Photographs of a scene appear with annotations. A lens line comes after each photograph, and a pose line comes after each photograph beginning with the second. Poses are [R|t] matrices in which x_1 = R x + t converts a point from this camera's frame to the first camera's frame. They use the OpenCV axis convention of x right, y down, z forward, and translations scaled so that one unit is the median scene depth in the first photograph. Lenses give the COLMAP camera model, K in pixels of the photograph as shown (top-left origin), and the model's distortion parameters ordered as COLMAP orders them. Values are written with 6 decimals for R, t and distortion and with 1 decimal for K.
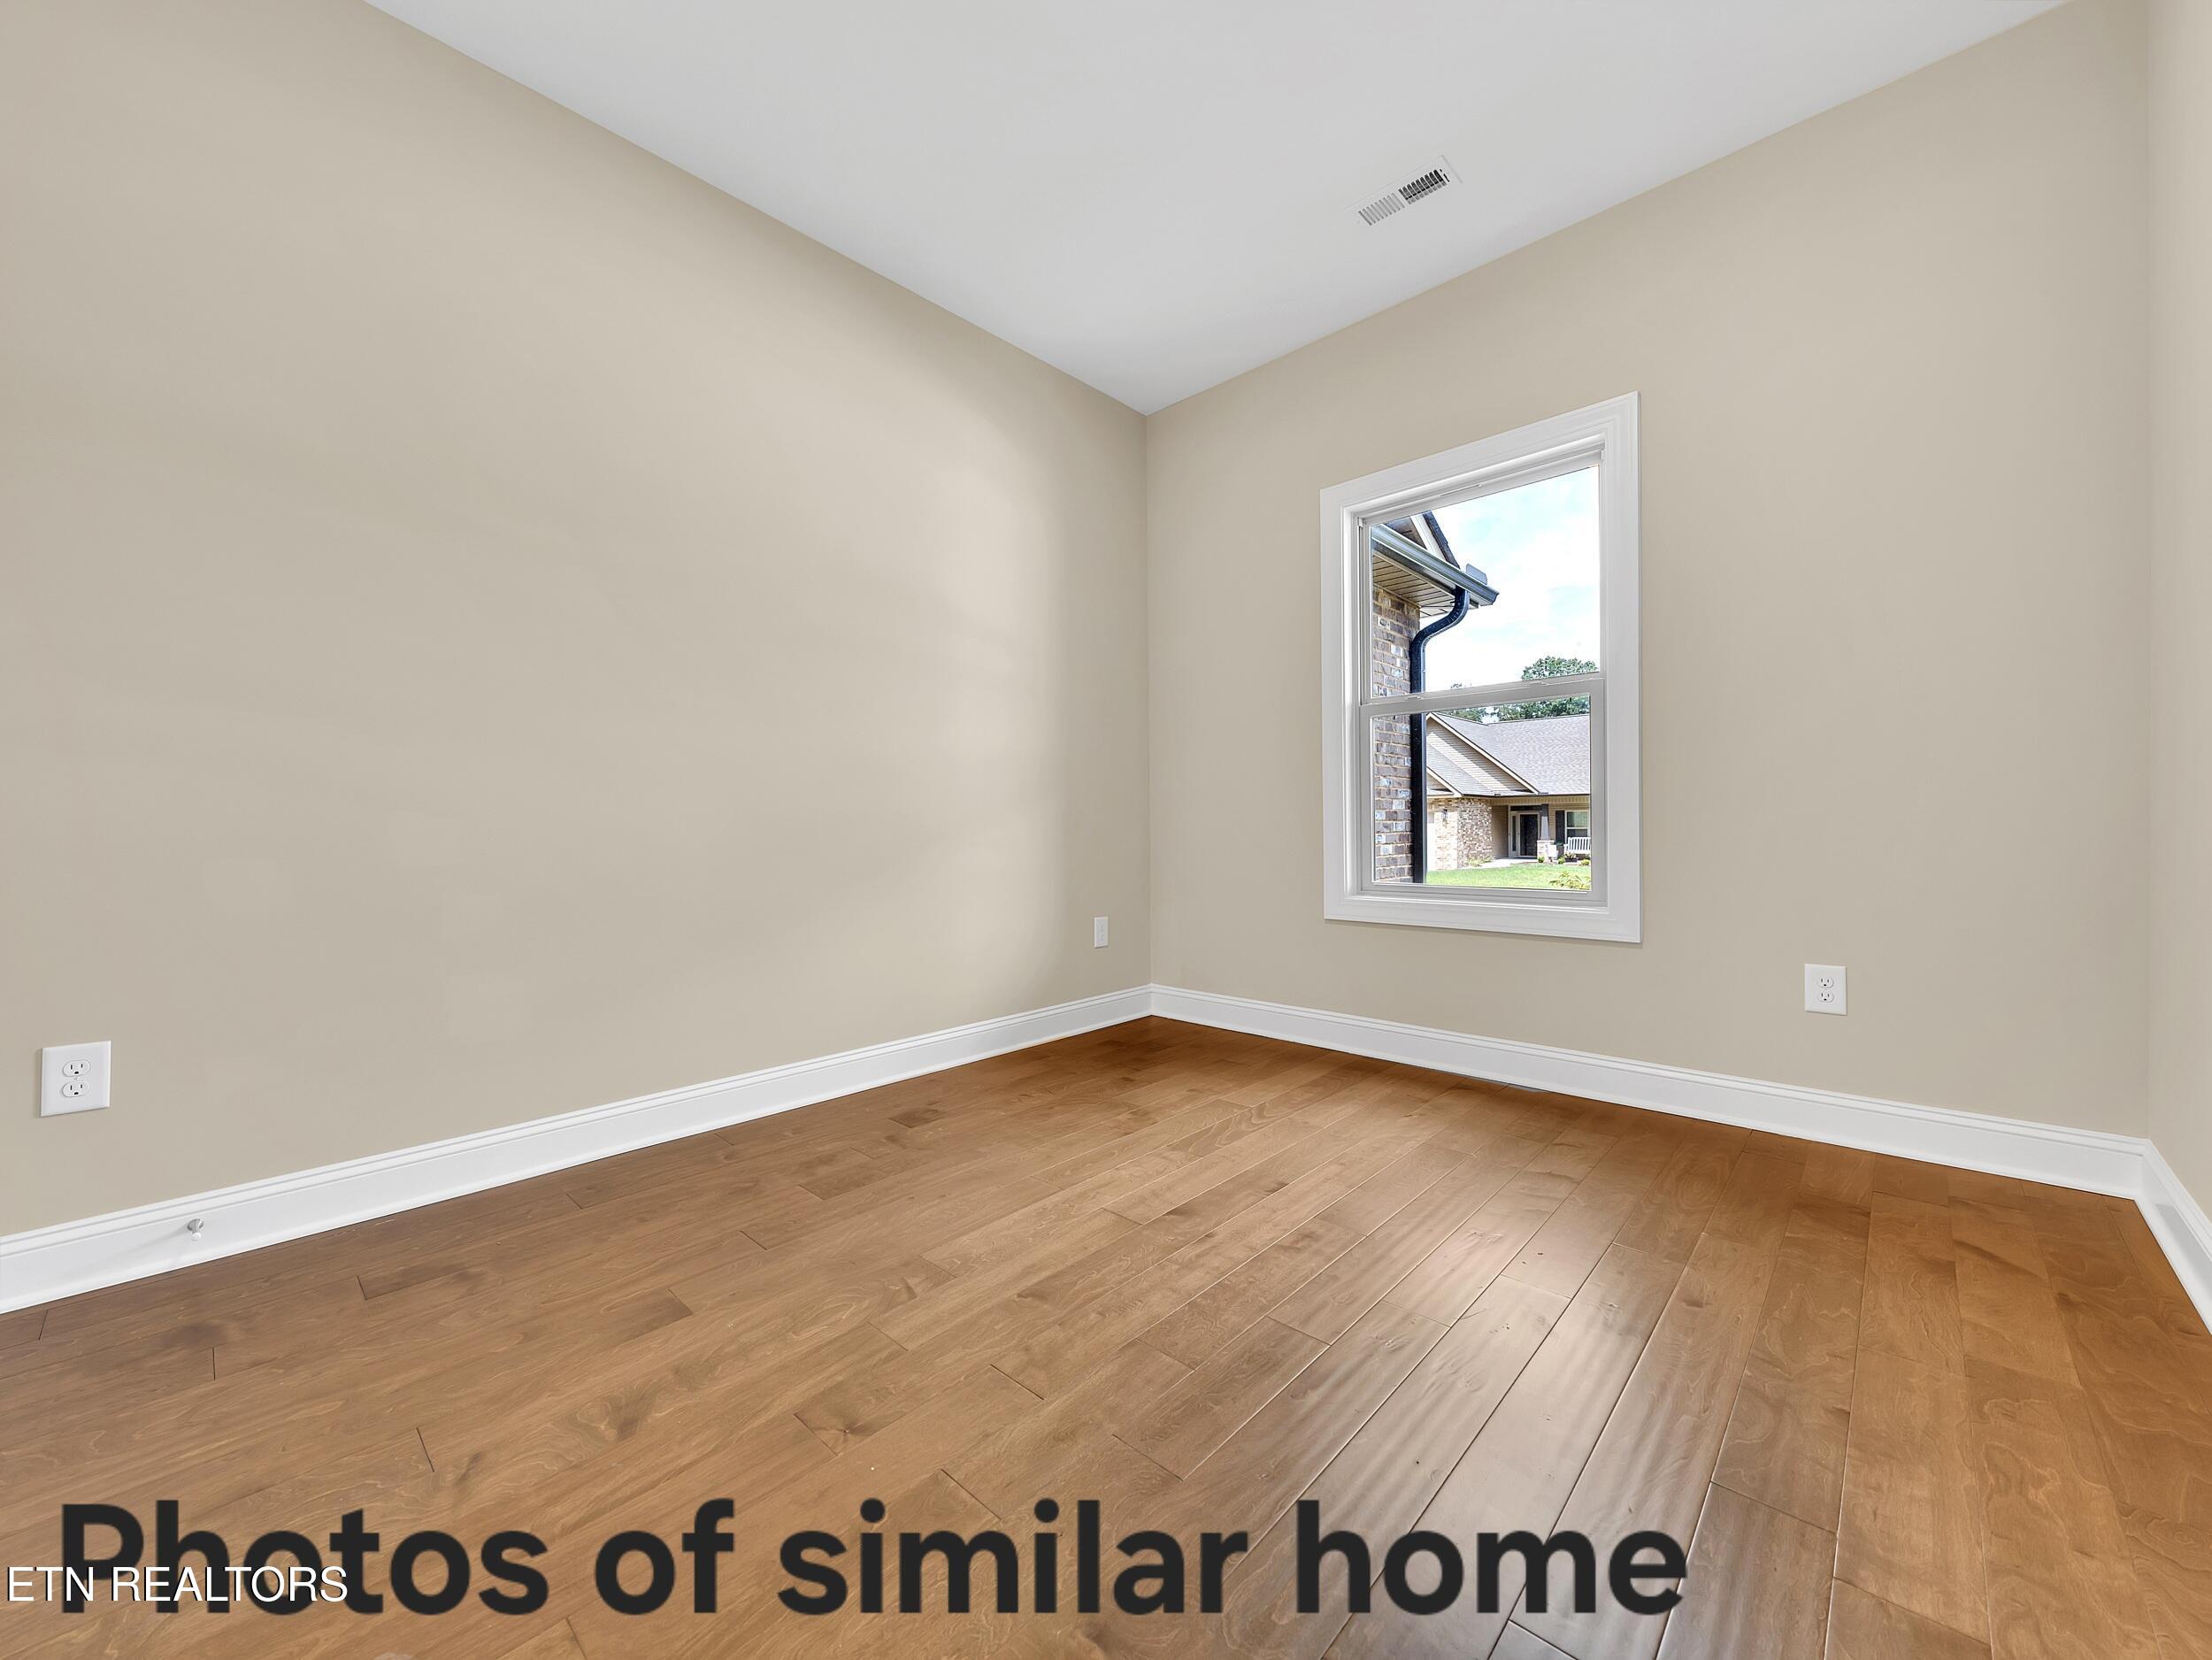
lens RADIAL K [[854.9, 0, 1106.2], [0, 854.9, 827.0], [0, 0, 1]] dist [0.000052, -0.000090]
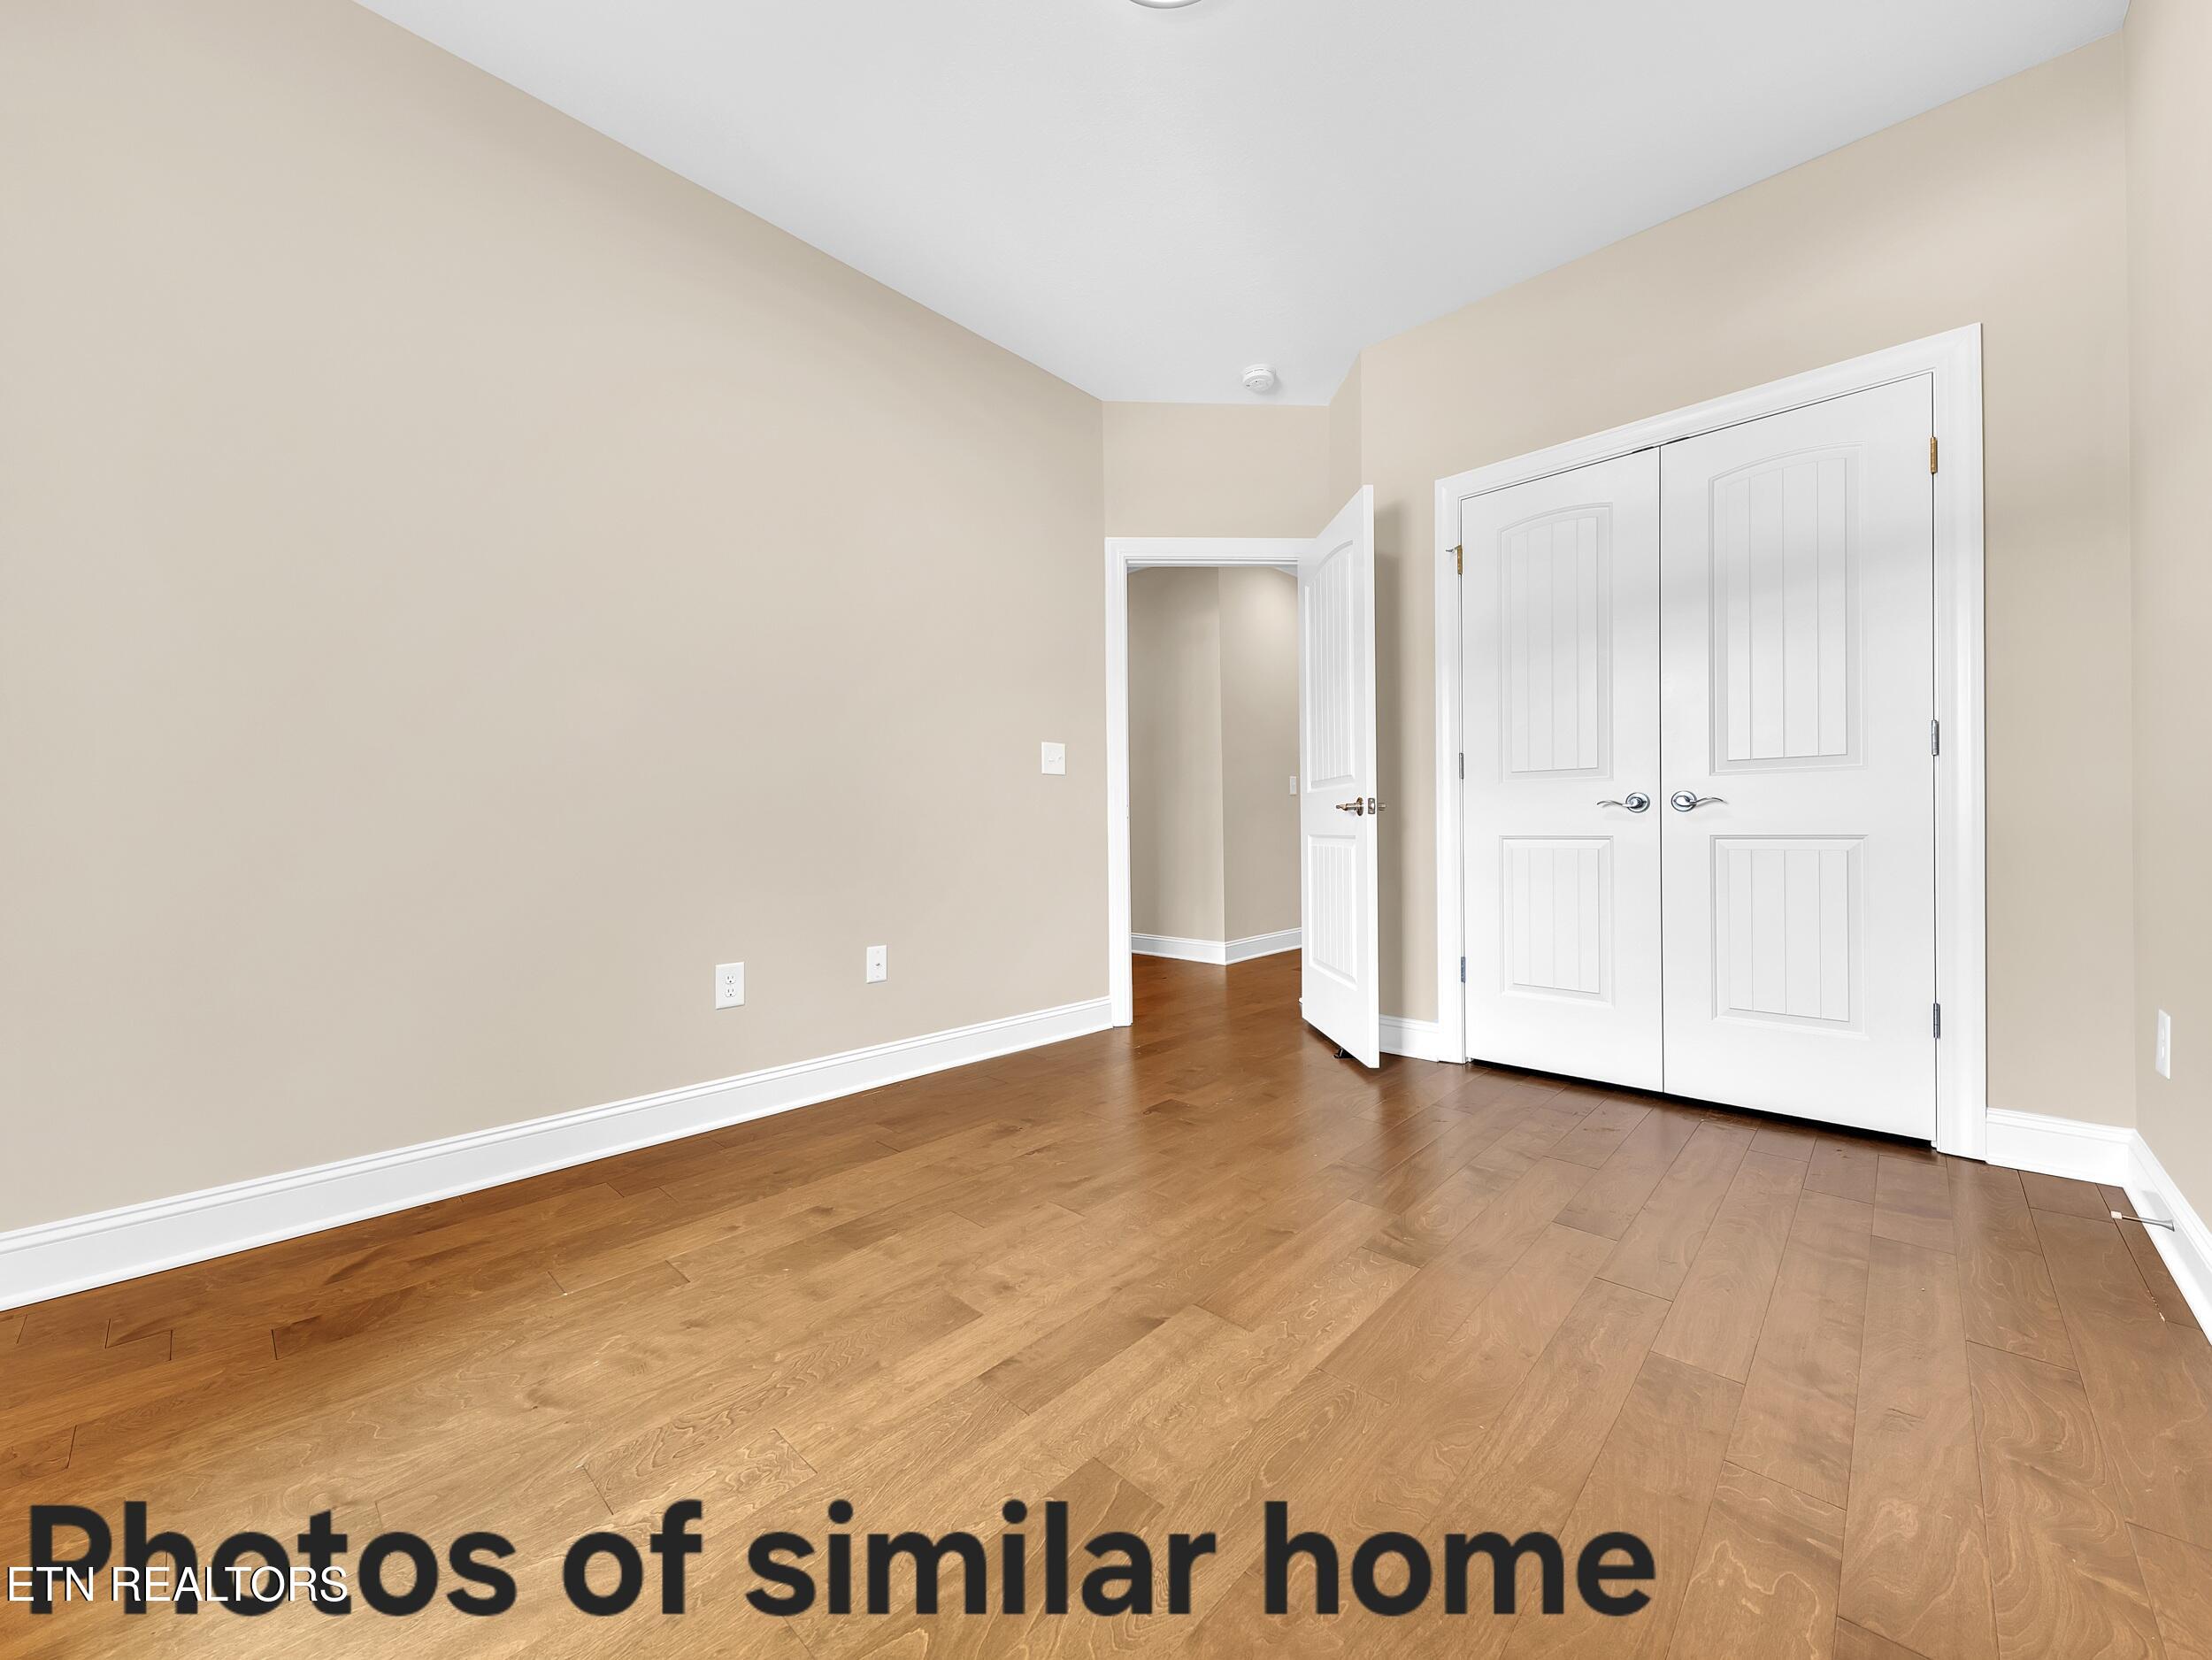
lens RADIAL K [[854.9, 0, 1105.7], [0, 854.9, 828.4], [0, 0, 1]] dist [0.000052, -0.000090]
pose [[-0.999828, 0.018533, 0.000941, 0.128408], [0.018533, 0.999828, -0.000310, -0.002185], [-0.000947, -0.000292, -1.000000, 1.986752]]
